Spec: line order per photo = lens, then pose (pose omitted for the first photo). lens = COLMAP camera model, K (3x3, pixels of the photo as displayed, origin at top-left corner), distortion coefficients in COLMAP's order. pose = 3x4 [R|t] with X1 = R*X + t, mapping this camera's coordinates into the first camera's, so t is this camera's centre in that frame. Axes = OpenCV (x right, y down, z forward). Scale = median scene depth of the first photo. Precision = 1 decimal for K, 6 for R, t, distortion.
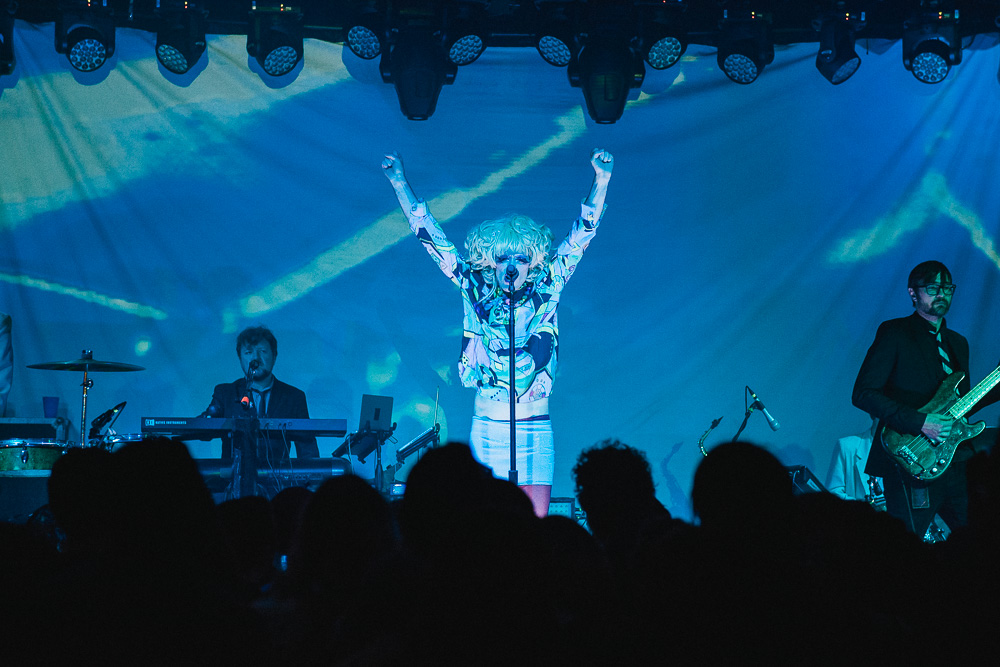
lens RADIAL K [[2459.5, 0, 500.0], [0, 2459.5, 333.5], [0, 0, 1]] dist [0.117165, 0.844490]
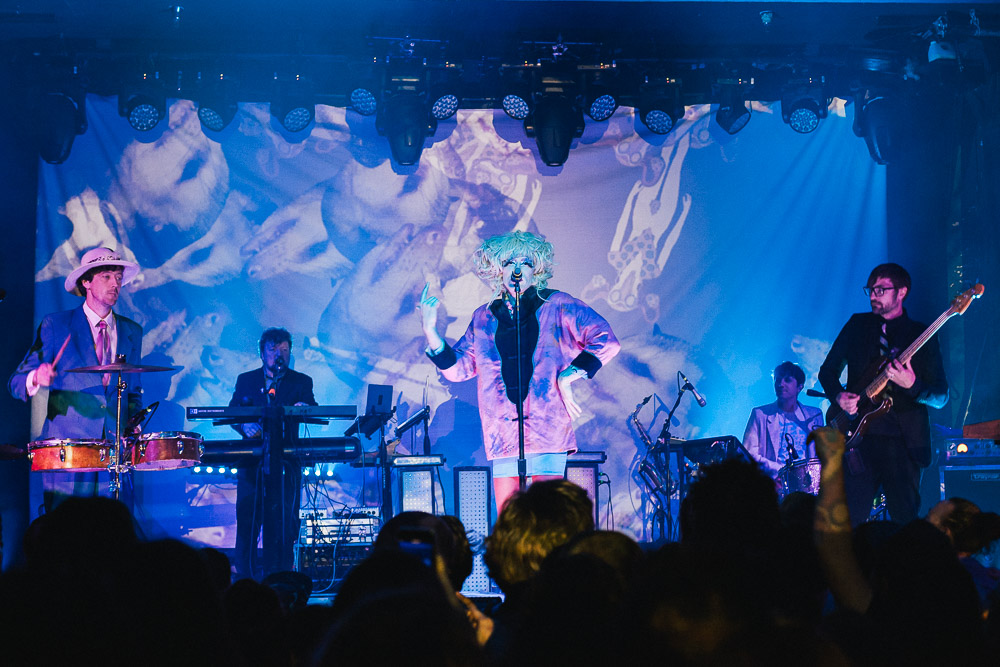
lens RADIAL K [[1494.5, 0, 504.5], [0, 1494.5, 316.7], [0, 0, 1]] dist [-0.025190, -0.040655]
pose [[0.998678, -0.017515, 0.048329, -0.022220], [0.018009, 0.999790, -0.009796, -0.000336], [-0.048147, 0.010653, 0.998783, 0.238574]]
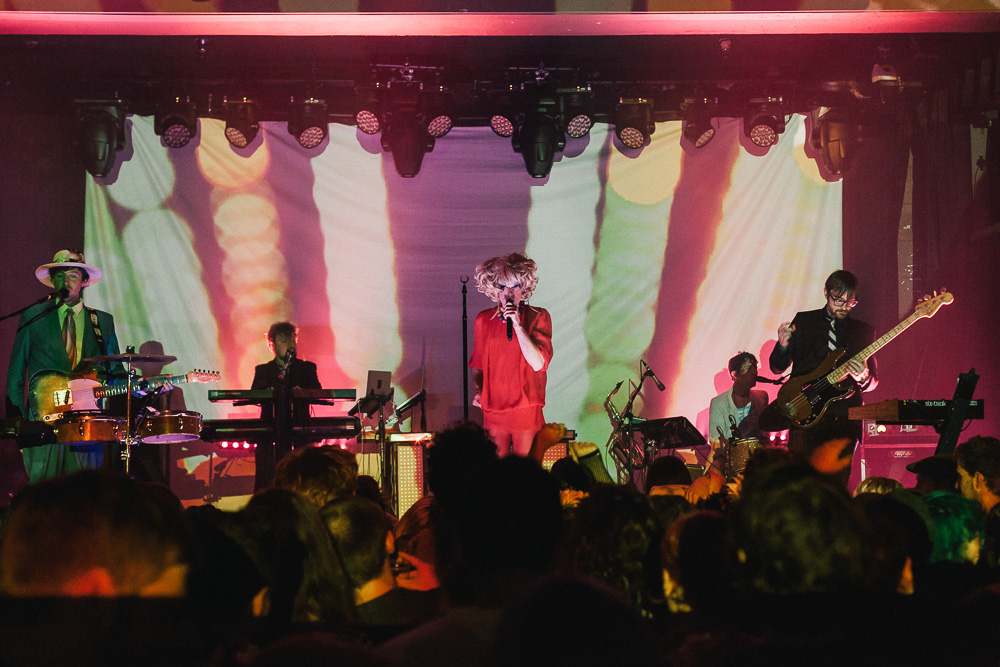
lens RADIAL K [[1405.5, 0, 500.0], [0, 1405.5, 333.5], [0, 0, 1]] dist [0.017414, 0.041993]
pose [[0.999834, -0.017121, 0.006300, 0.013859], [0.017063, 0.999812, 0.009204, -0.002400], [-0.006456, -0.009095, 0.999938, 0.185325]]
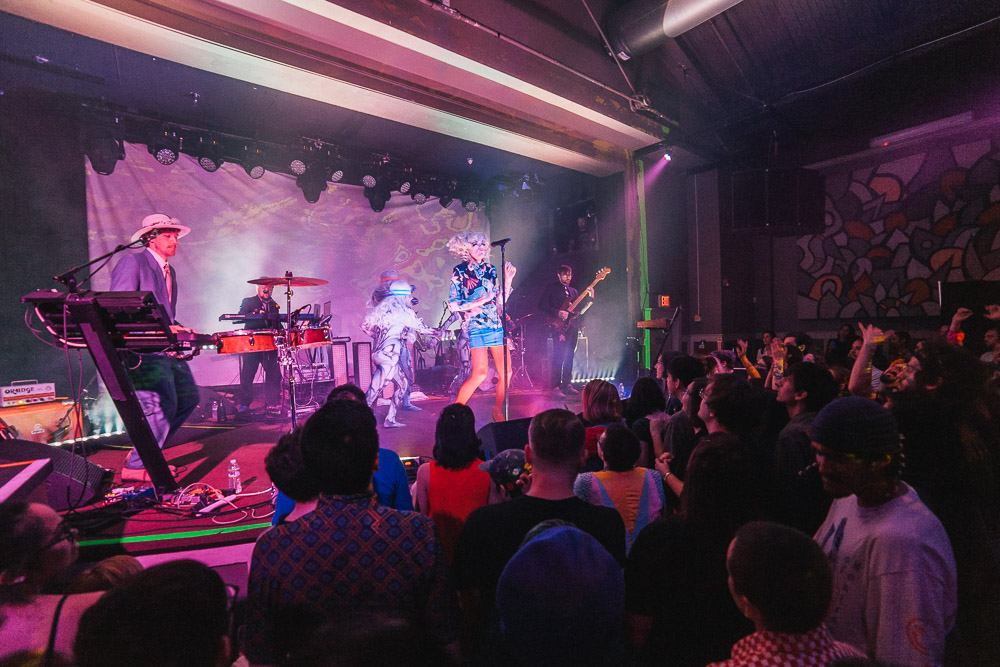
lens RADIAL K [[445.4, 0, 500.0], [0, 445.4, 333.5], [0, 0, 1]] dist [-0.036859, -0.000058]
pose [[0.814739, -0.038265, 0.578564, -0.154763], [-0.011117, 0.996606, 0.081568, 0.015381], [-0.579721, -0.072888, 0.811548, 0.490612]]
